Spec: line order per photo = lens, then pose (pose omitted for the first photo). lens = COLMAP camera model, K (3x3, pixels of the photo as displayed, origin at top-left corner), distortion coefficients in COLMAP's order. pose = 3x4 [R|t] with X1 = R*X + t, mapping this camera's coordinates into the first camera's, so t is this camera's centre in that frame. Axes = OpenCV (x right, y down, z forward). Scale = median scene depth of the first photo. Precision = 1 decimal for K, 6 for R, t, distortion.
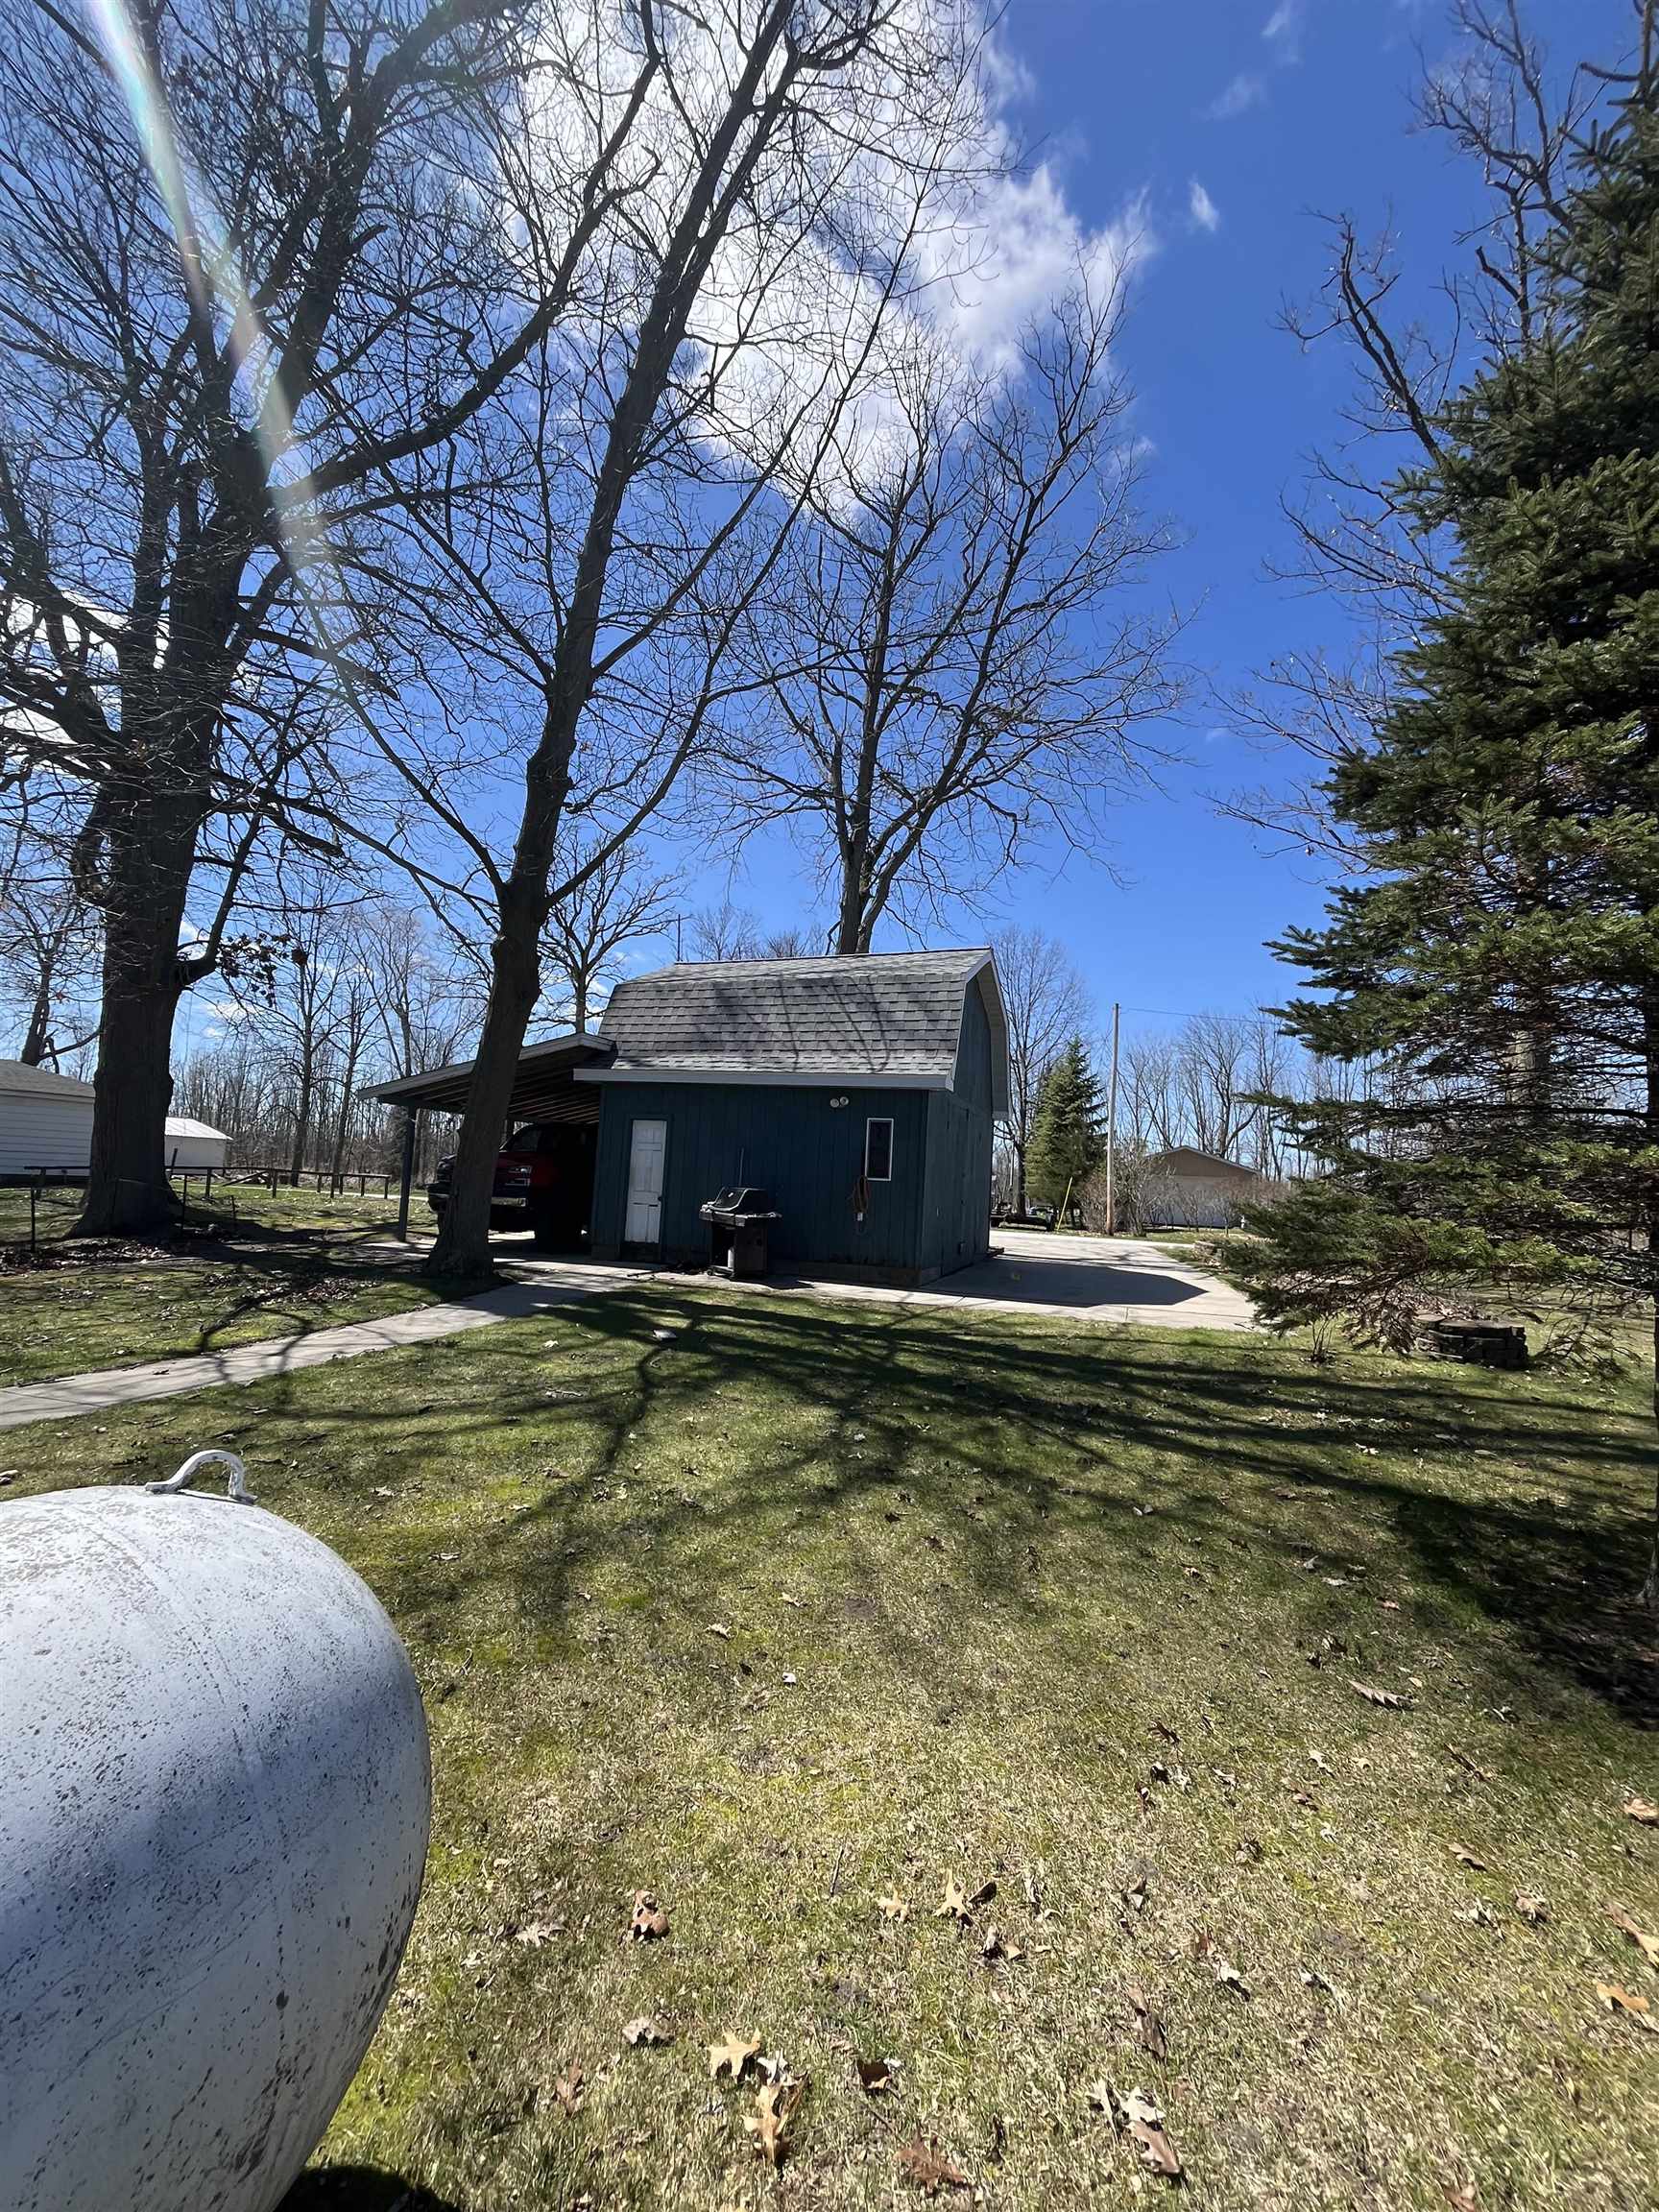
lens RADIAL K [[889.8, 0, 833.0], [0, 889.8, 1105.9], [0, 0, 1]] dist [-0.003566, -0.000115]
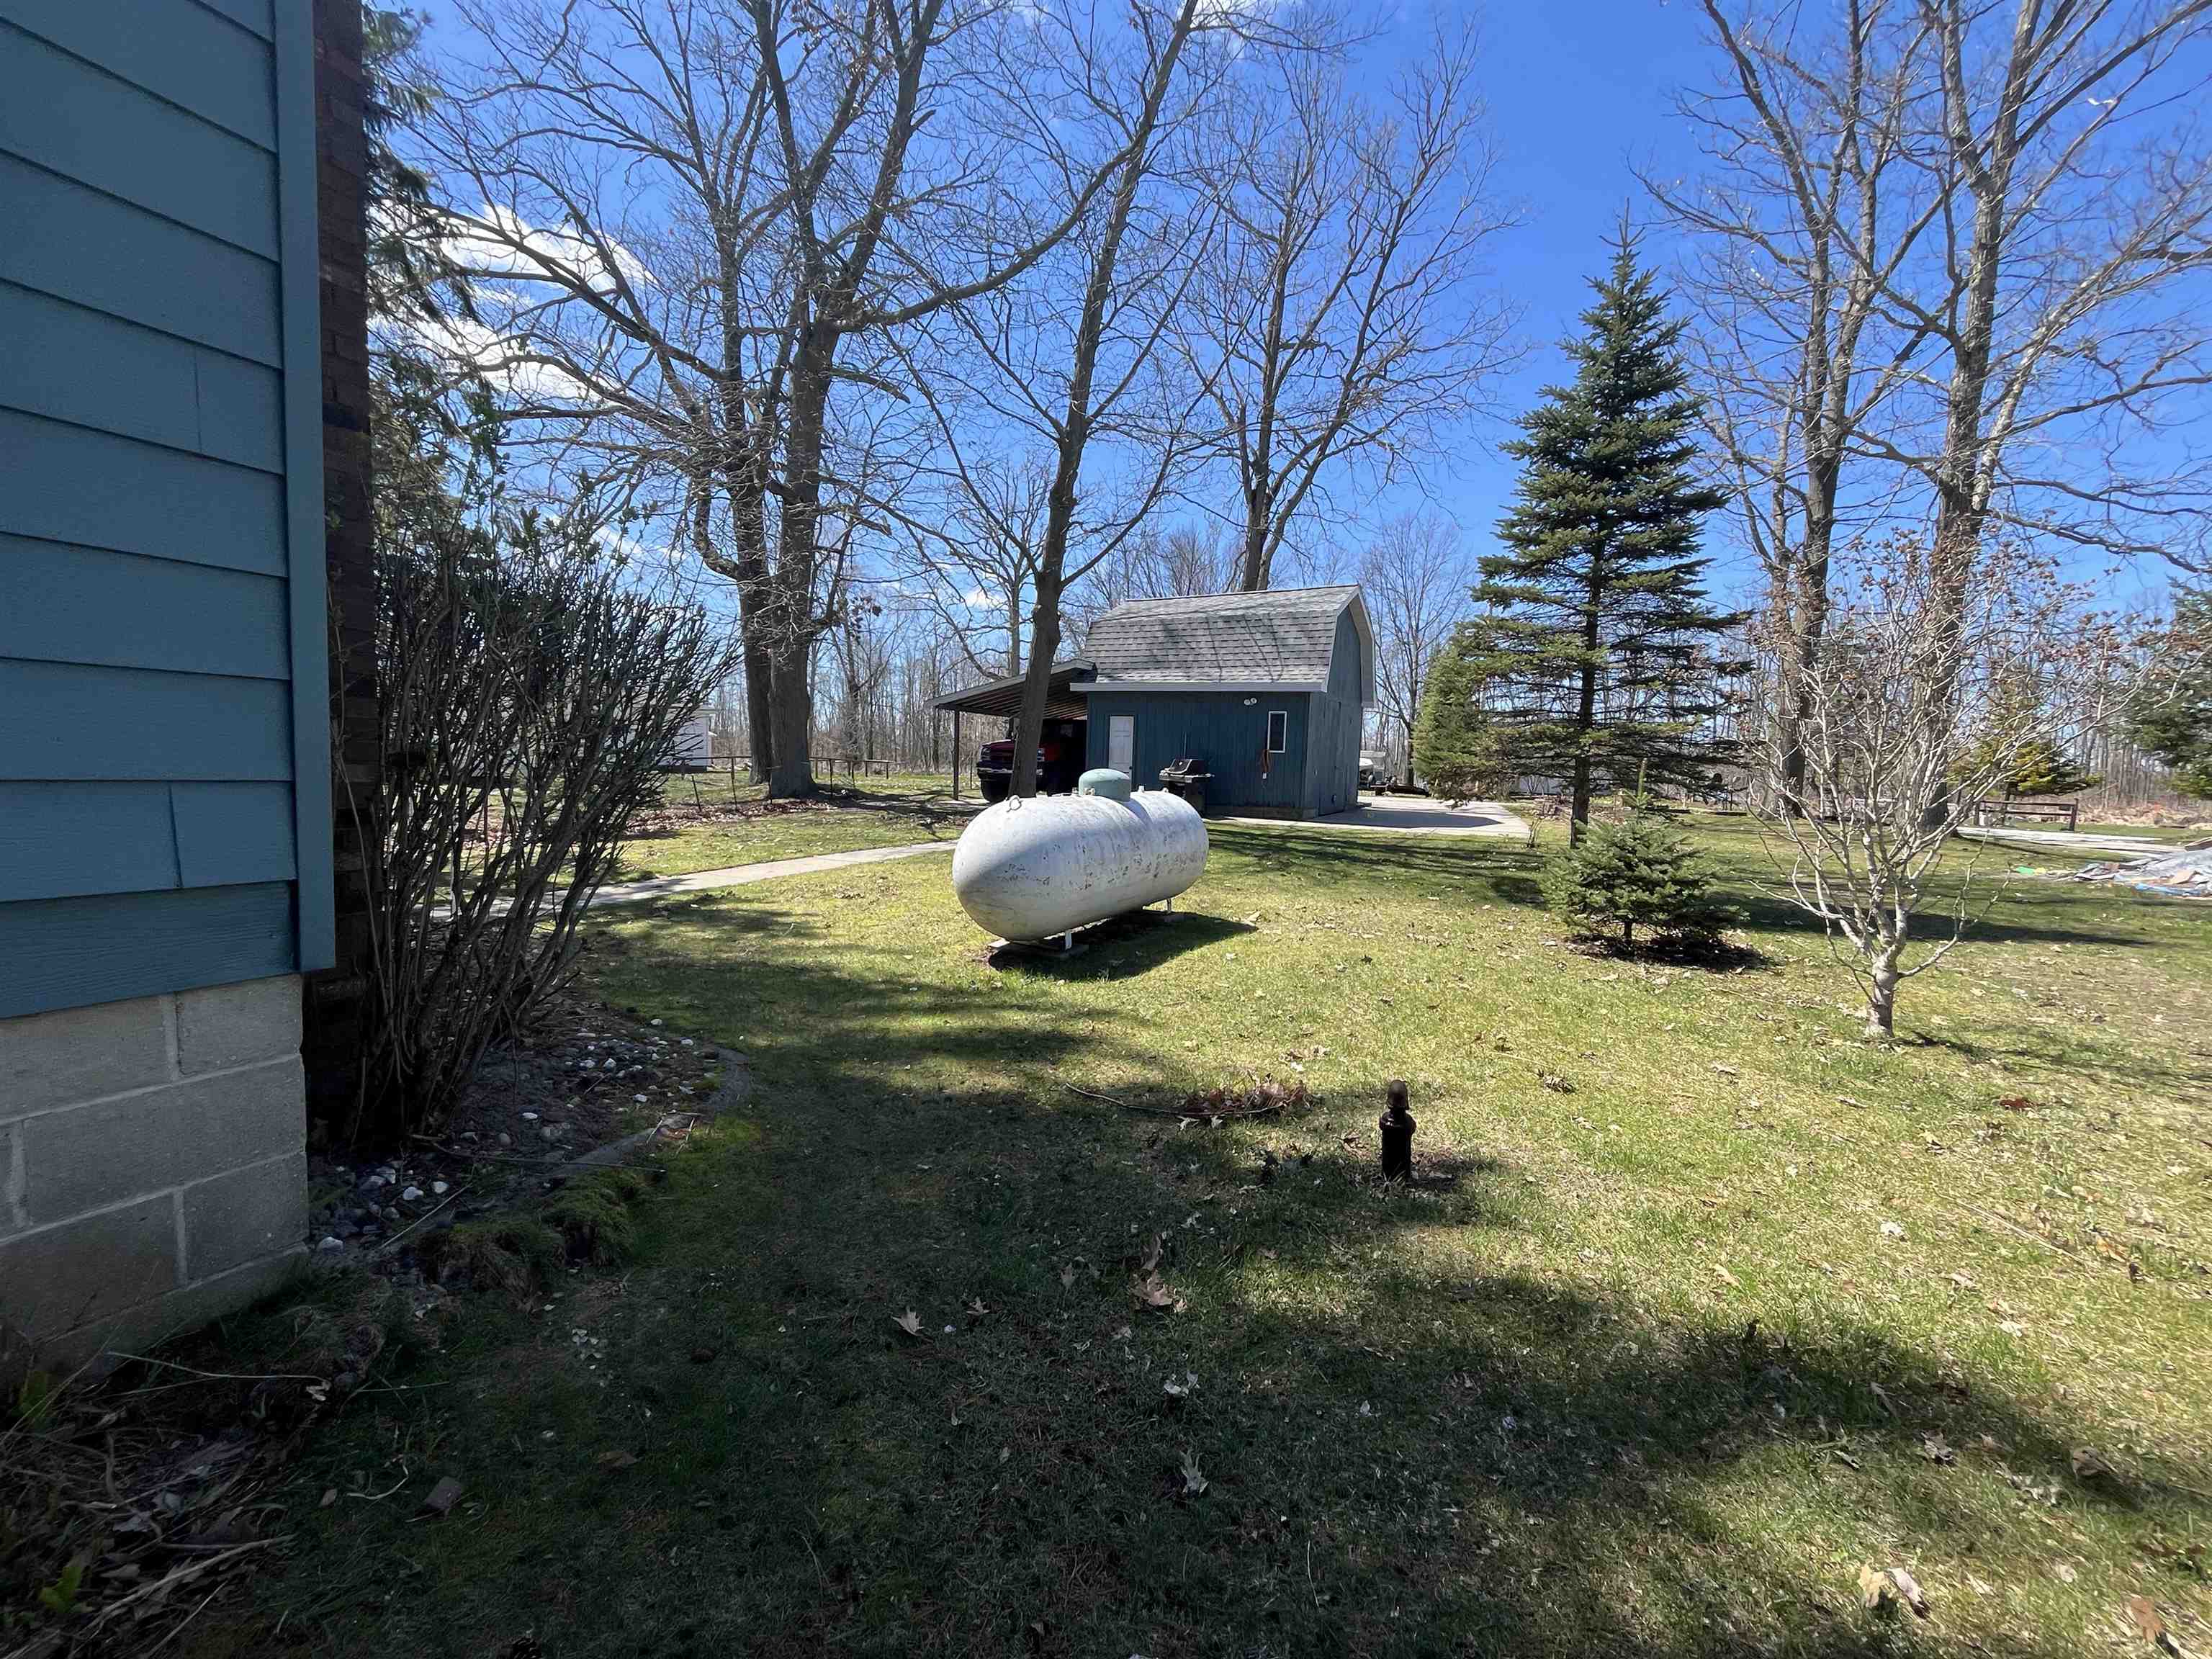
lens RADIAL K [[889.8, 0, 1096.0], [0, 889.8, 829.0], [0, 0, 1]] dist [-0.003566, -0.000115]
pose [[0.989070, -0.008984, -0.147173, -0.043371], [0.031891, 0.987550, 0.154038, -0.043301], [0.143957, -0.157048, 0.977043, -0.759044]]
